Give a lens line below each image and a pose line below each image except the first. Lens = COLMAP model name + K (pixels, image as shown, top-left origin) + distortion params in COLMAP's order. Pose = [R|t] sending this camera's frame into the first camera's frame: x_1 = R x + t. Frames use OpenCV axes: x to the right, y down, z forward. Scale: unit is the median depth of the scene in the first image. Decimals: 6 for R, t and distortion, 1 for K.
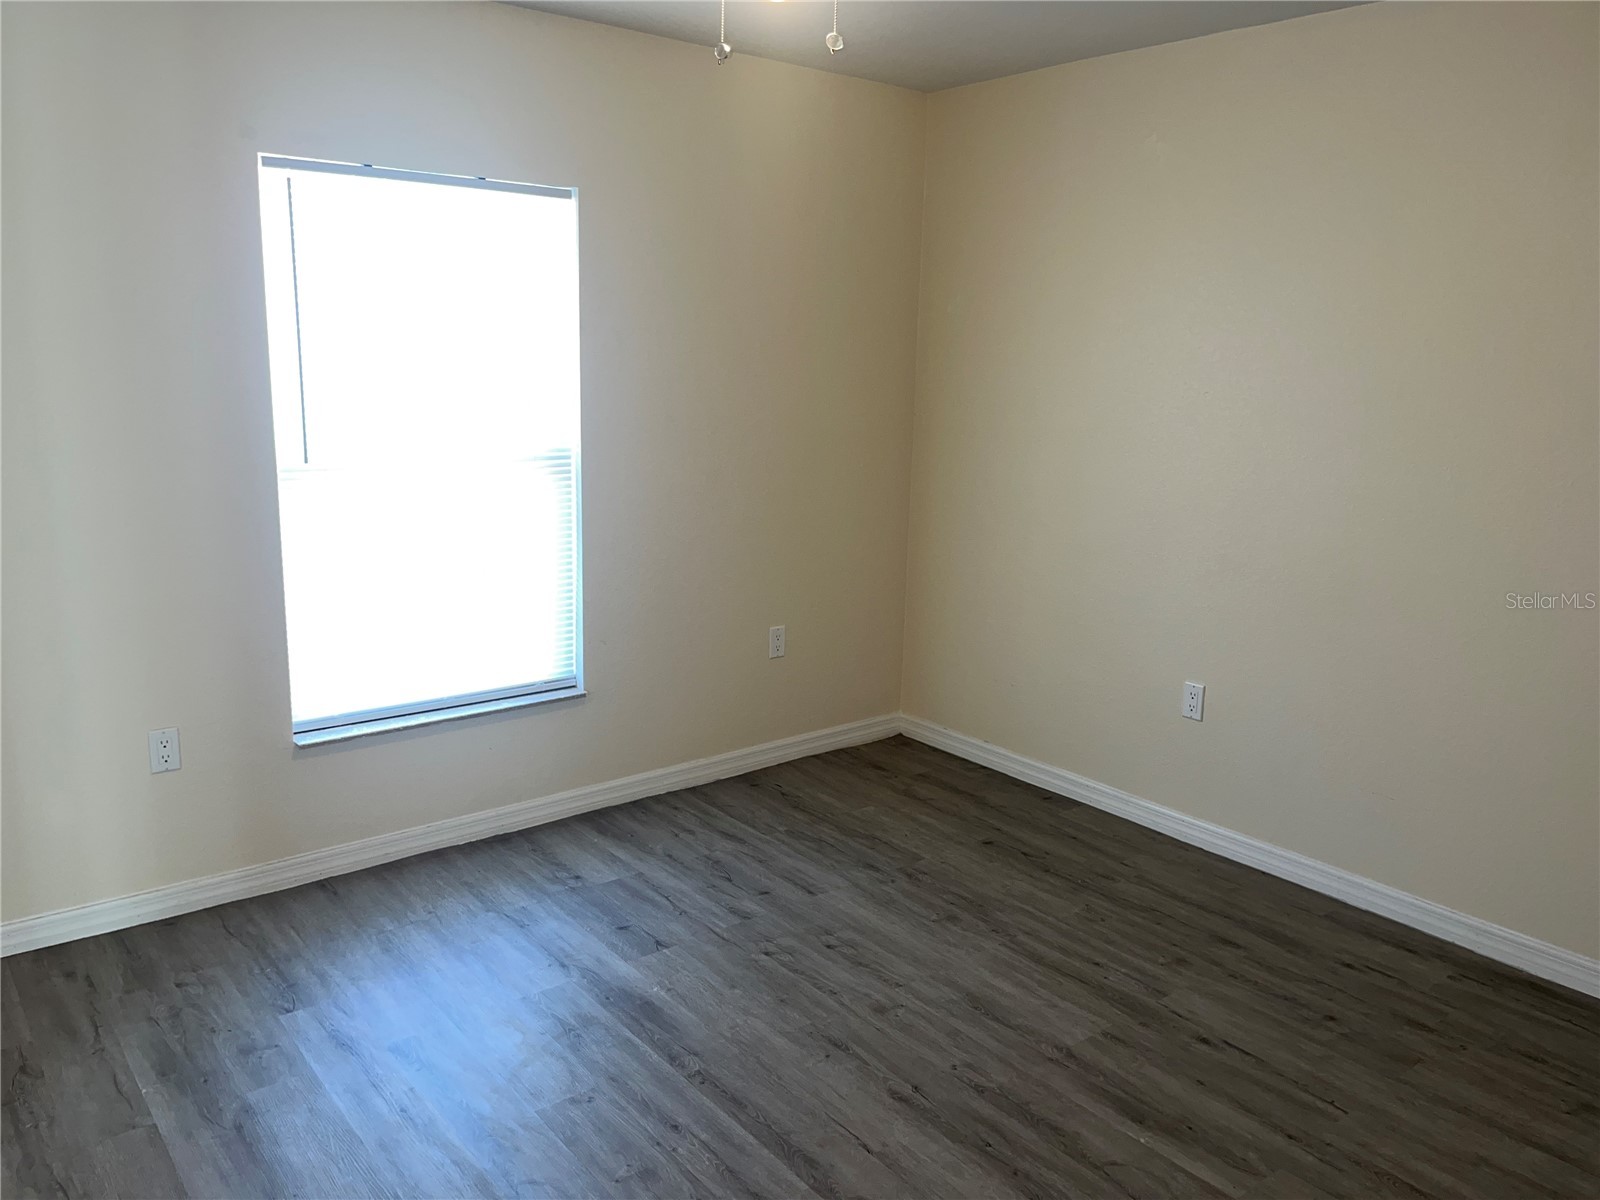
lens RADIAL K [[1207.1, 0, 798.9], [0, 1207.1, 596.4], [0, 0, 1]] dist [0.064448, -0.093687]
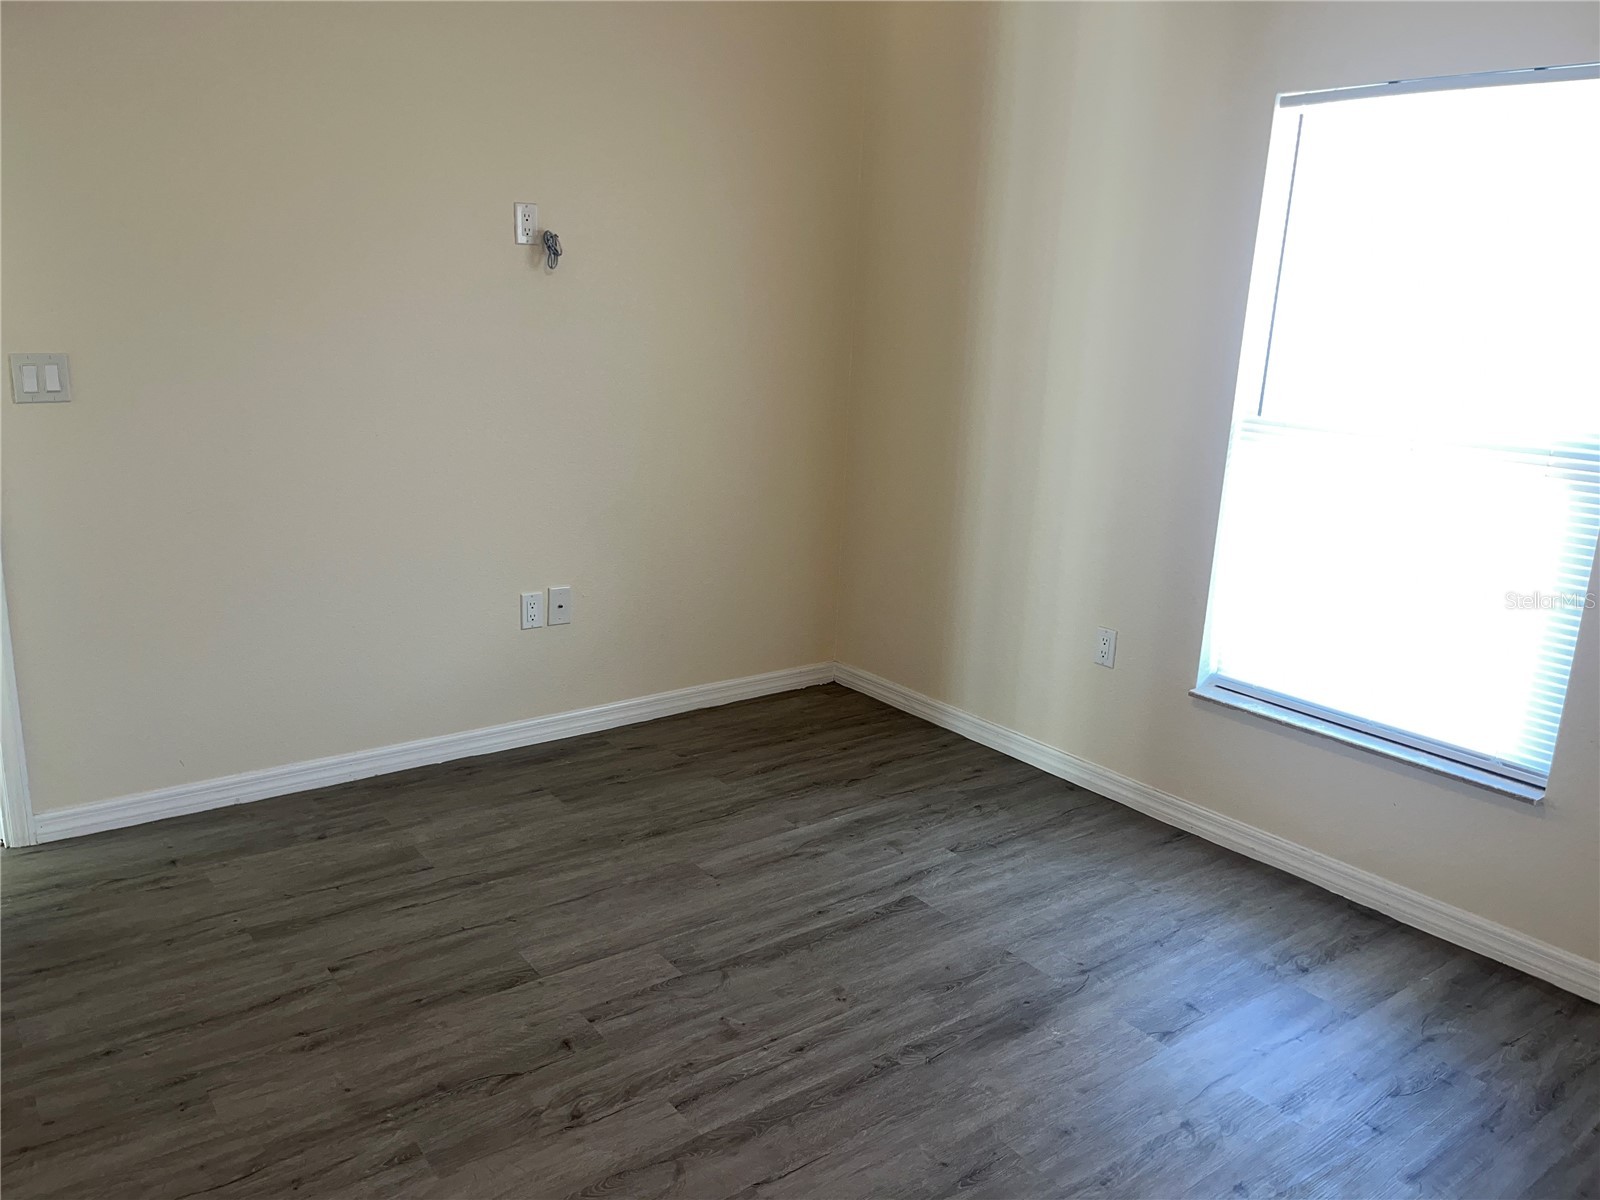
lens RADIAL K [[1207.1, 0, 799.8], [0, 1207.1, 604.2], [0, 0, 1]] dist [0.064448, -0.093687]
pose [[-0.016487, 0.222286, -0.974842, 0.549680], [-0.243191, 0.944805, 0.219550, -0.086626], [0.969838, 0.240692, 0.038481, 0.614792]]
